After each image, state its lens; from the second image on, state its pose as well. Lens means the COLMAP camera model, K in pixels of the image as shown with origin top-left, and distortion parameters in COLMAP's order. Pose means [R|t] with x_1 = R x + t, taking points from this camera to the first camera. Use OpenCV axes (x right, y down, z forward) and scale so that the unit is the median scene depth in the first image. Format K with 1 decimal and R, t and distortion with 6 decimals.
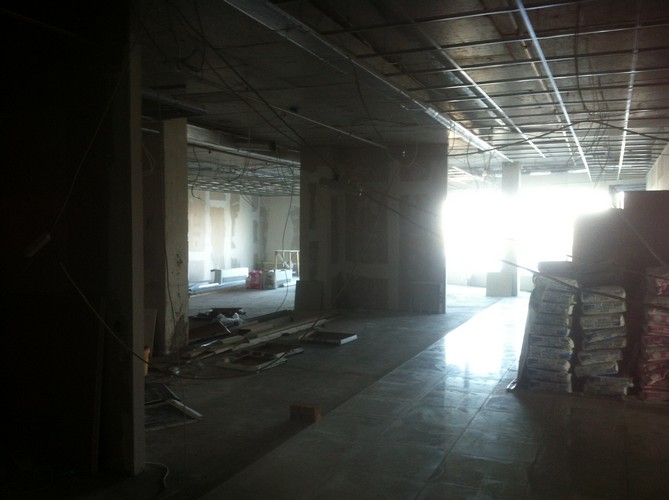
lens RADIAL K [[649.4, 0, 329.7], [0, 649.4, 255.4], [0, 0, 1]] dist [0.134653, -0.324547]
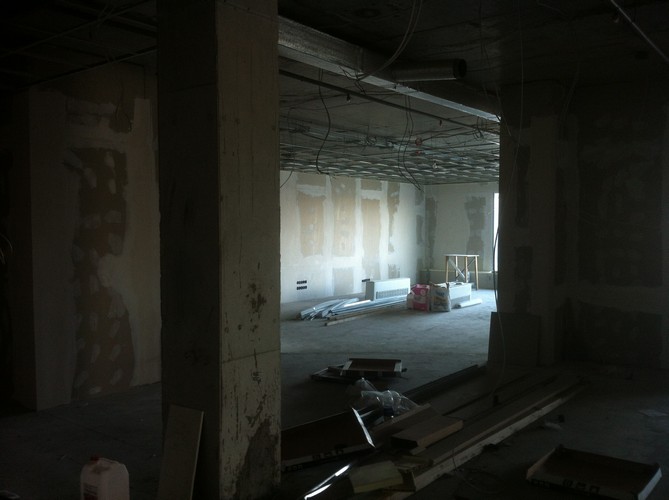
lens RADIAL K [[649.4, 0, 329.7], [0, 649.4, 255.4], [0, 0, 1]] dist [0.134653, -0.324547]
pose [[0.969671, 0.004191, -0.244377, -0.034066], [-0.003506, 0.999989, 0.003238, -0.010283], [0.244388, -0.002283, 0.969675, 0.265126]]
